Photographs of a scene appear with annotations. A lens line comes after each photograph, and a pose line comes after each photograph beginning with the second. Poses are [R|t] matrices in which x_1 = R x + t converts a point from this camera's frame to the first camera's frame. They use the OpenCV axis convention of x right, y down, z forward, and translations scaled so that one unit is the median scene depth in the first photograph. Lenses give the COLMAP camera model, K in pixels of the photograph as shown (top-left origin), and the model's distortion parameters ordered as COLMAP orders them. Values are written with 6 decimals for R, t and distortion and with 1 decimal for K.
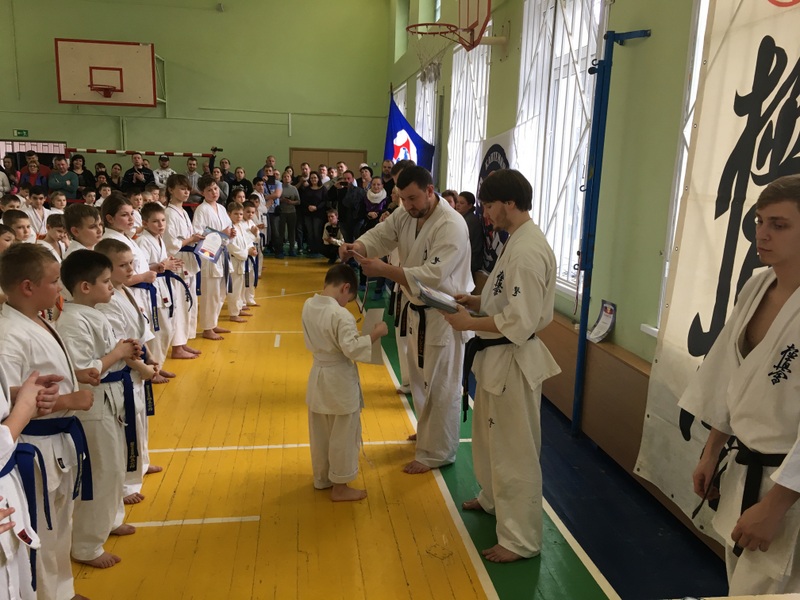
lens RADIAL K [[679.9, 0, 402.8], [0, 679.9, 301.3], [0, 0, 1]] dist [0.069055, -0.106541]
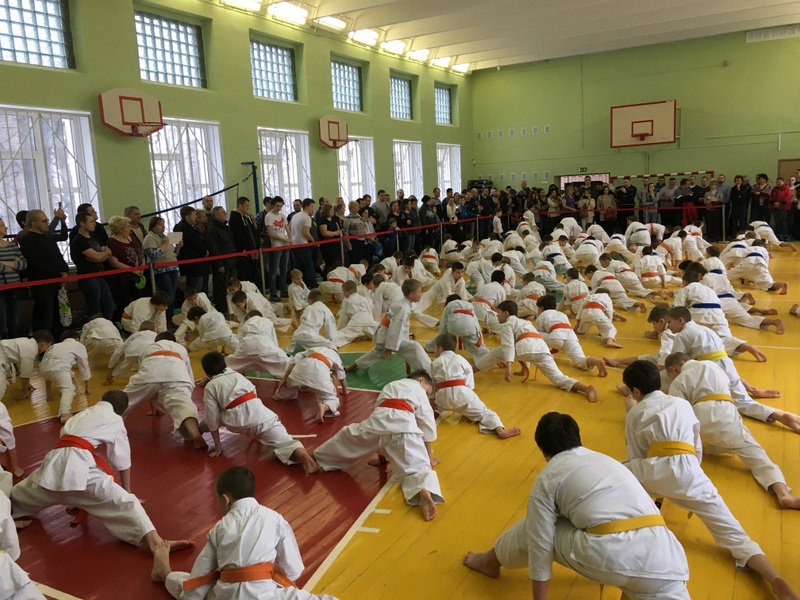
lens RADIAL K [[679.9, 0, 401.4], [0, 679.9, 302.7], [0, 0, 1]] dist [0.069055, -0.106541]
pose [[0.784221, 0.024435, -0.620001, 0.291599], [-0.040820, 0.999091, -0.012256, 0.297794], [0.619138, 0.034920, 0.784505, -1.497071]]
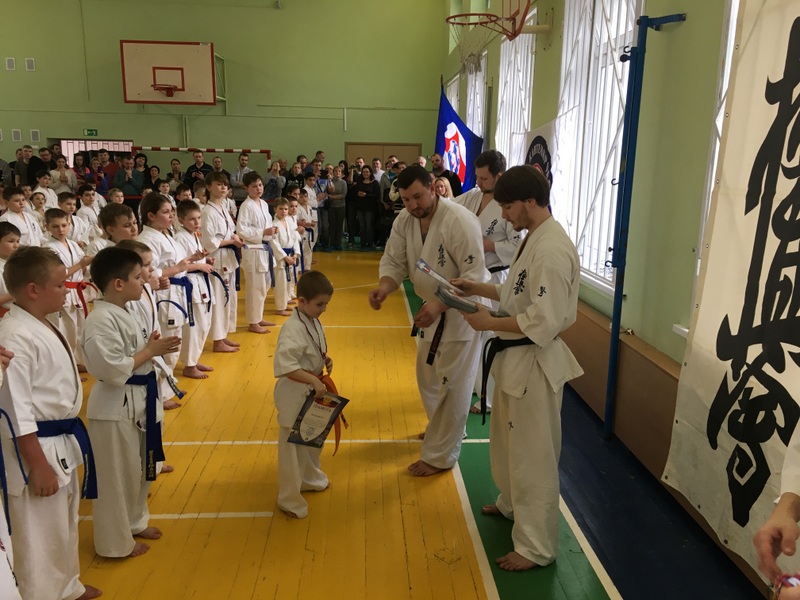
lens RADIAL K [[679.9, 0, 400.8], [0, 679.9, 301.2], [0, 0, 1]] dist [0.069055, -0.106541]
pose [[0.995114, 0.006038, -0.098548, 0.058466], [-0.004974, 0.999927, 0.011039, -0.006943], [0.098607, -0.010494, 0.995071, 0.014938]]
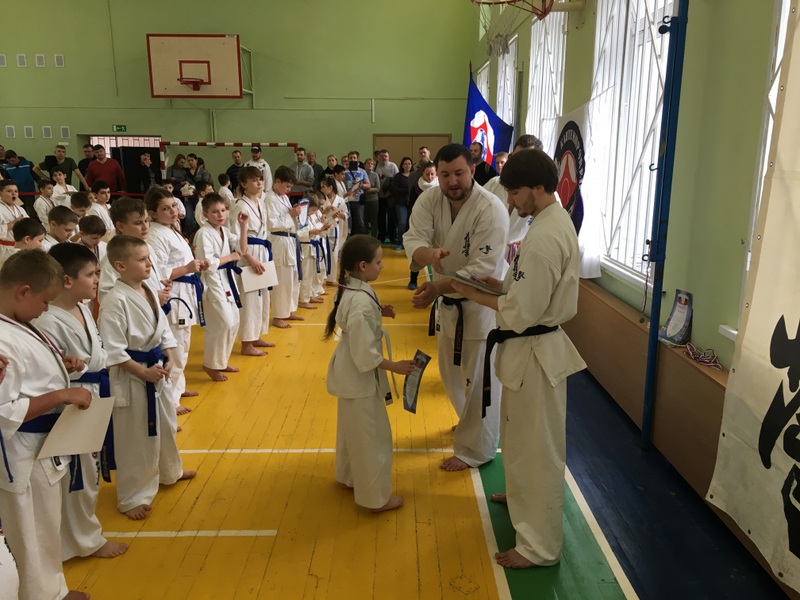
lens RADIAL K [[679.9, 0, 402.7], [0, 679.9, 302.4], [0, 0, 1]] dist [0.069055, -0.106541]
pose [[0.989216, 0.002413, -0.146446, 0.074109], [0.000977, 0.999733, 0.023073, -0.013774], [0.146463, -0.022968, 0.988949, 0.086460]]
